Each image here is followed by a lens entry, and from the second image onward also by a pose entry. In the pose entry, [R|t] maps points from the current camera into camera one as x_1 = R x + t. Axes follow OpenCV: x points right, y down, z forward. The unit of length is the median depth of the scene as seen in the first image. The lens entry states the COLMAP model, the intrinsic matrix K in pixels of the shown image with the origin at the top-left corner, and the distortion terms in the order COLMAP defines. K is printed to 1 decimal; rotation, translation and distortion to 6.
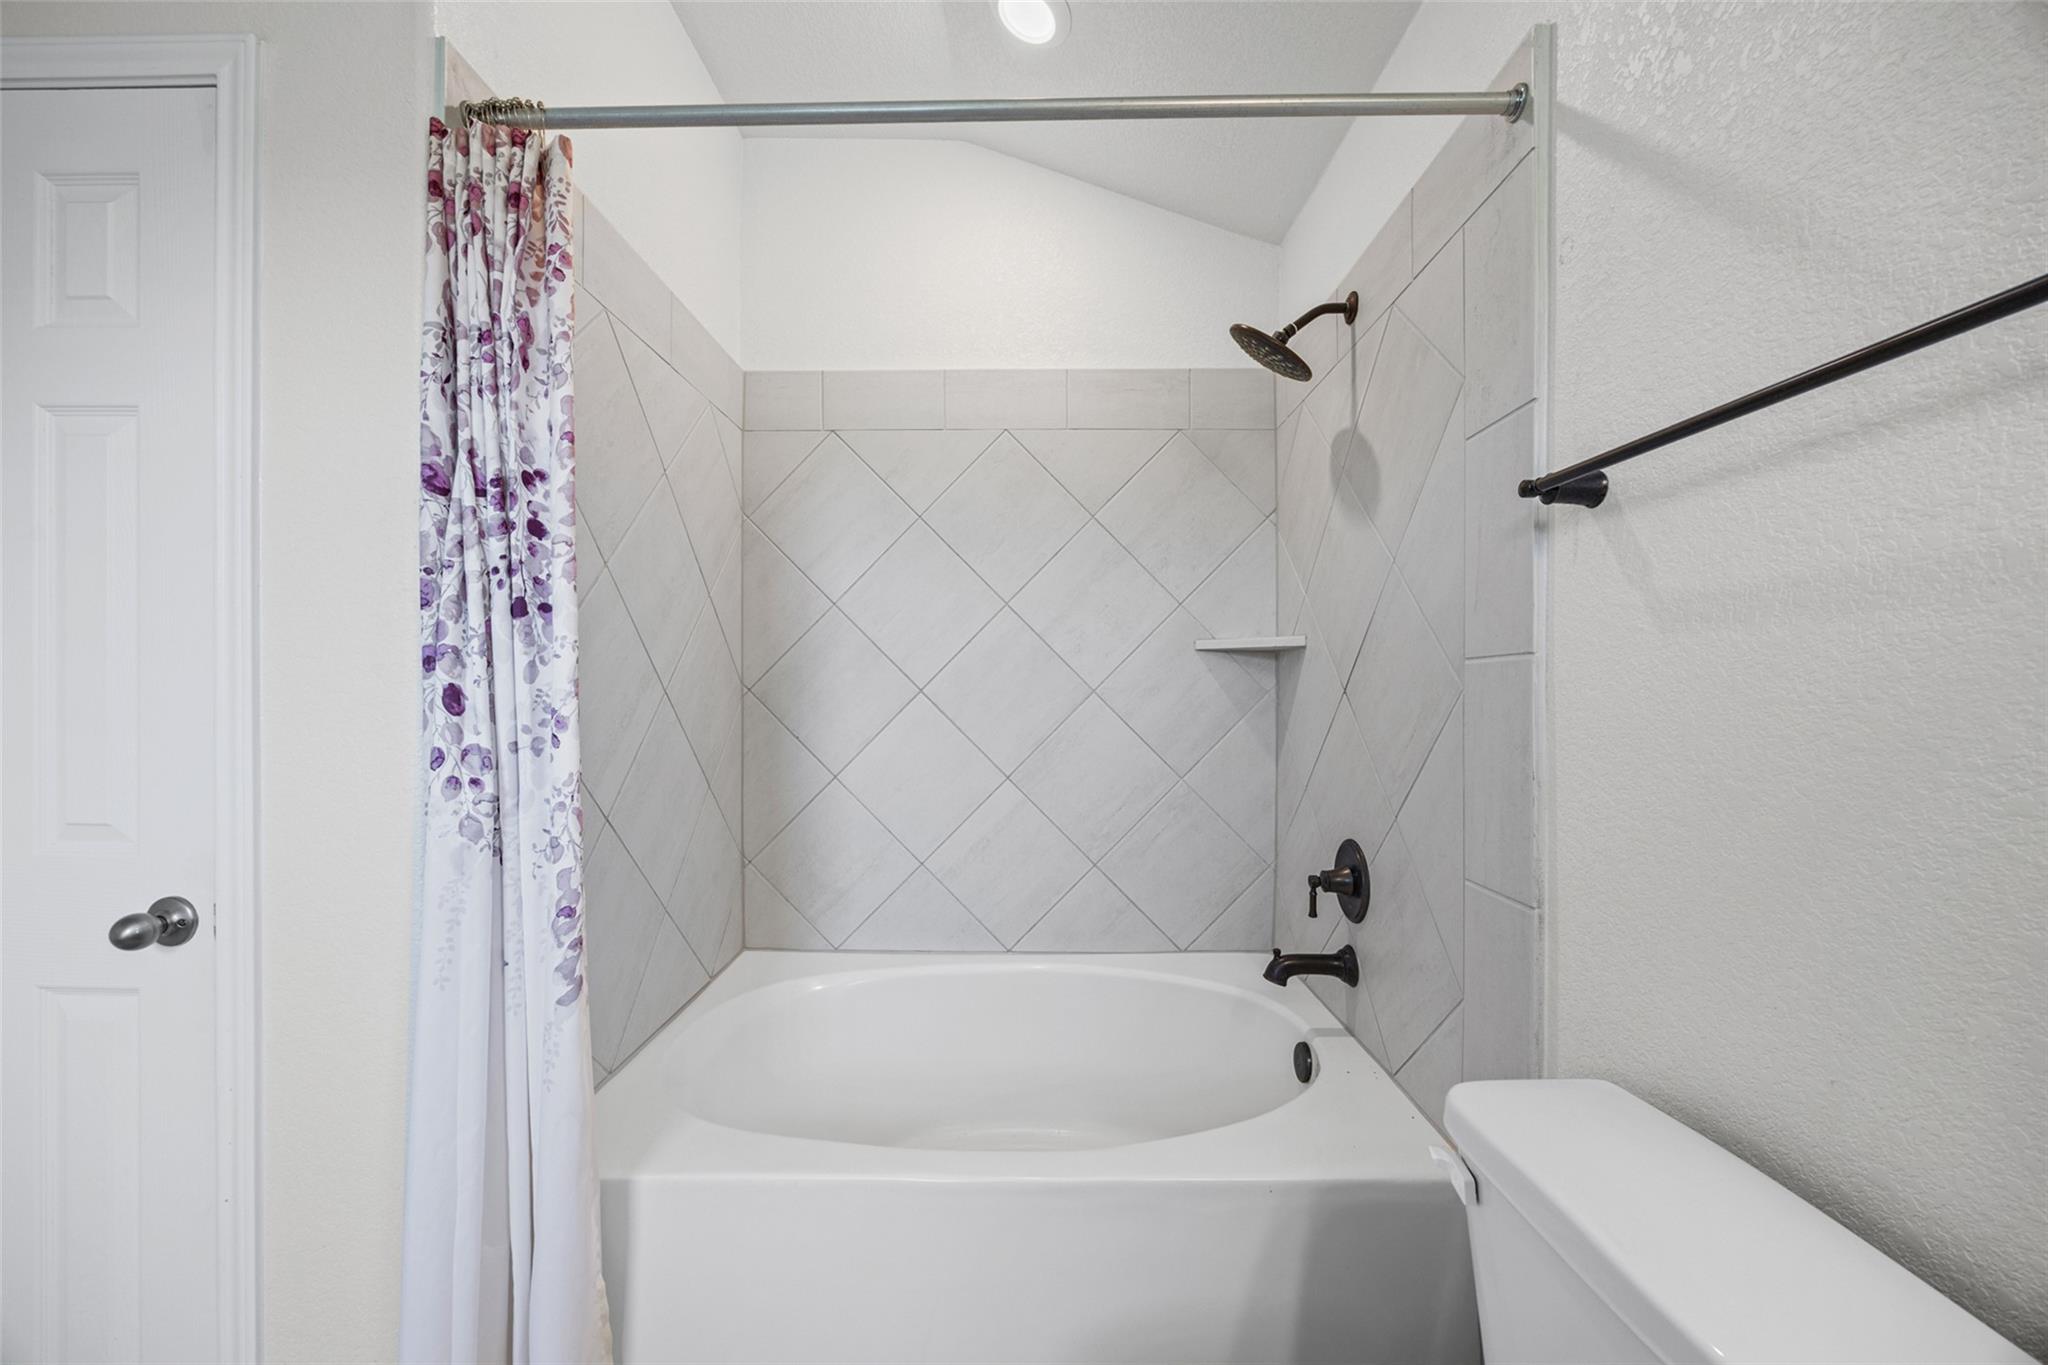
lens RADIAL K [[790.7, 0, 1025.5], [0, 790.7, 692.9], [0, 0, 1]] dist [-0.000367, 0.000145]
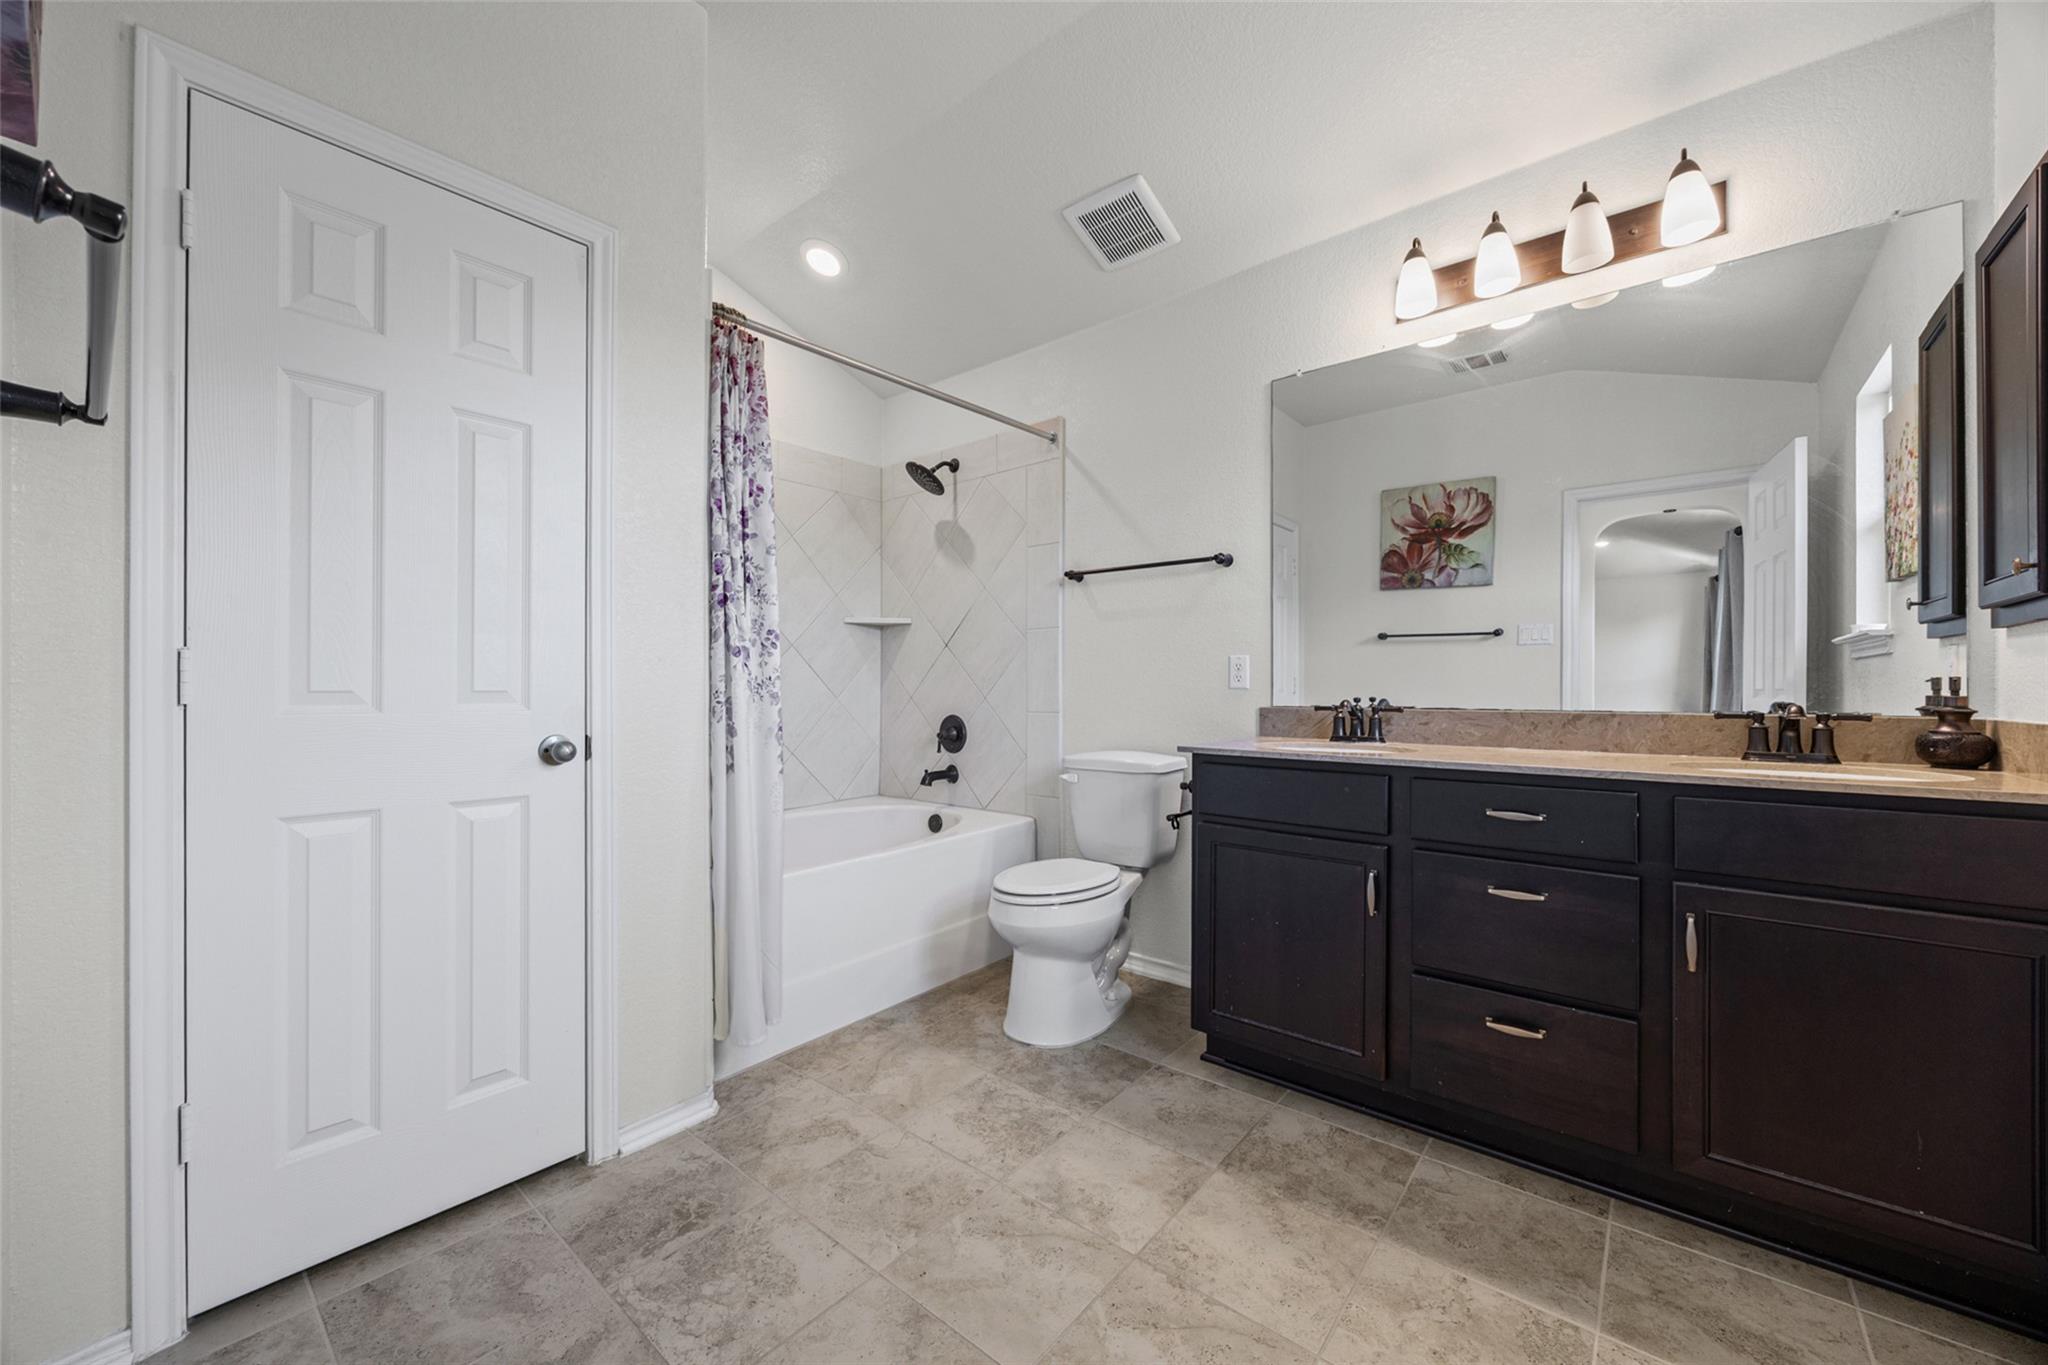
lens RADIAL K [[790.7, 0, 1021.3], [0, 790.7, 678.9], [0, 0, 1]] dist [-0.000367, 0.000145]
pose [[0.635629, 0.003272, 0.771987, -1.111914], [0.000265, 0.999990, -0.004457, 0.098143], [-0.771994, 0.003038, 0.635622, -0.495408]]
